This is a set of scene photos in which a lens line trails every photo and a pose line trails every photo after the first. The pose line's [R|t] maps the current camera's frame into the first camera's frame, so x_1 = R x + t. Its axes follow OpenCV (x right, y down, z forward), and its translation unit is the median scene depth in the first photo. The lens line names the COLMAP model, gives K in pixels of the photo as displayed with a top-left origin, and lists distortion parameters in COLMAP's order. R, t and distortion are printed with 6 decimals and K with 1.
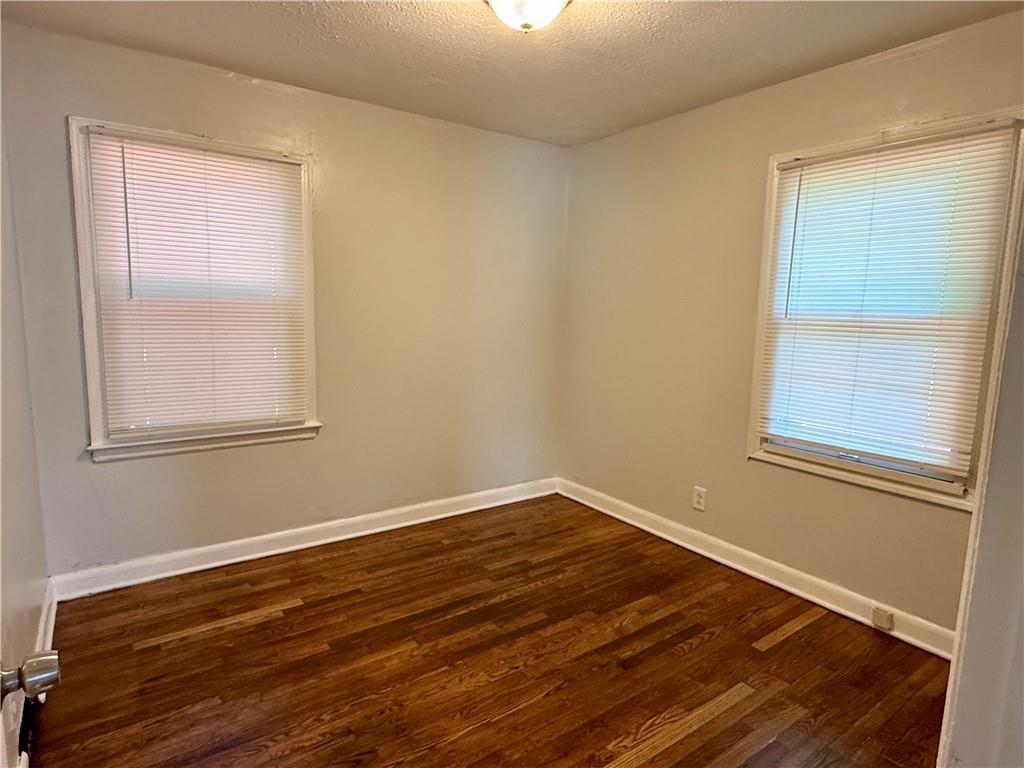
lens RADIAL K [[572.9, 0, 512.0], [0, 572.9, 384.0], [0, 0, 1]] dist [0.050084, 0.000159]
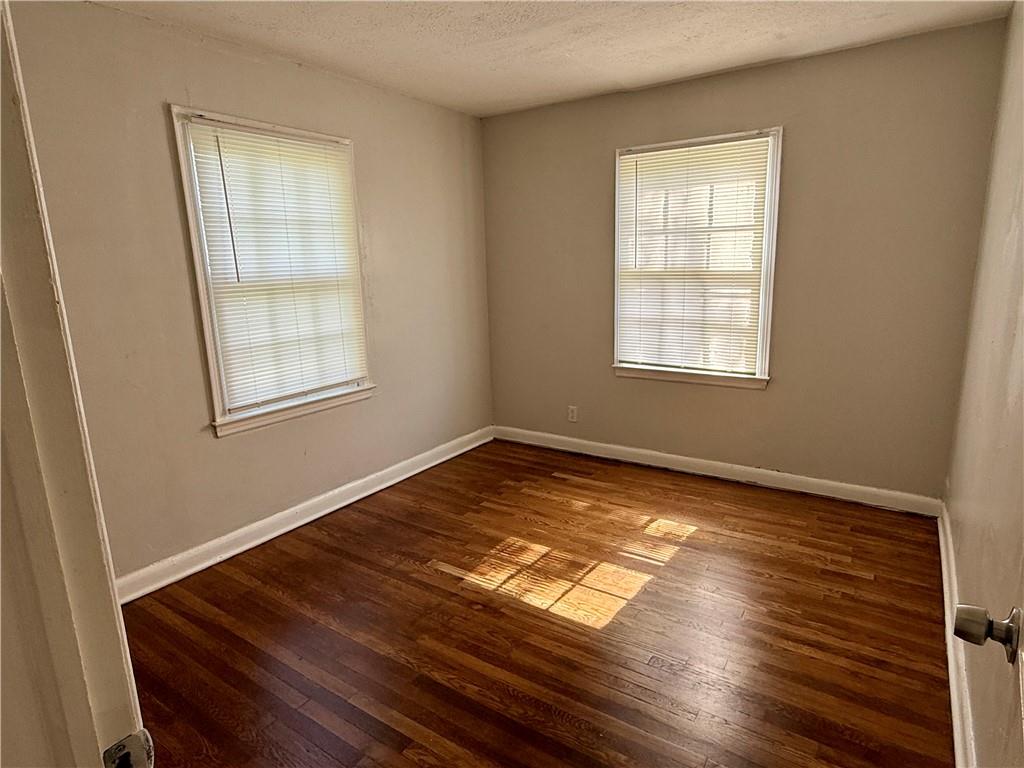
lens RADIAL K [[572.9, 0, 512.0], [0, 572.9, 384.0], [0, 0, 1]] dist [0.050084, 0.000159]
pose [[0.877587, -0.142115, 0.457870, -0.614390], [0.112935, 0.989458, 0.090651, -0.004416], [-0.465926, -0.027844, 0.884385, -0.136933]]
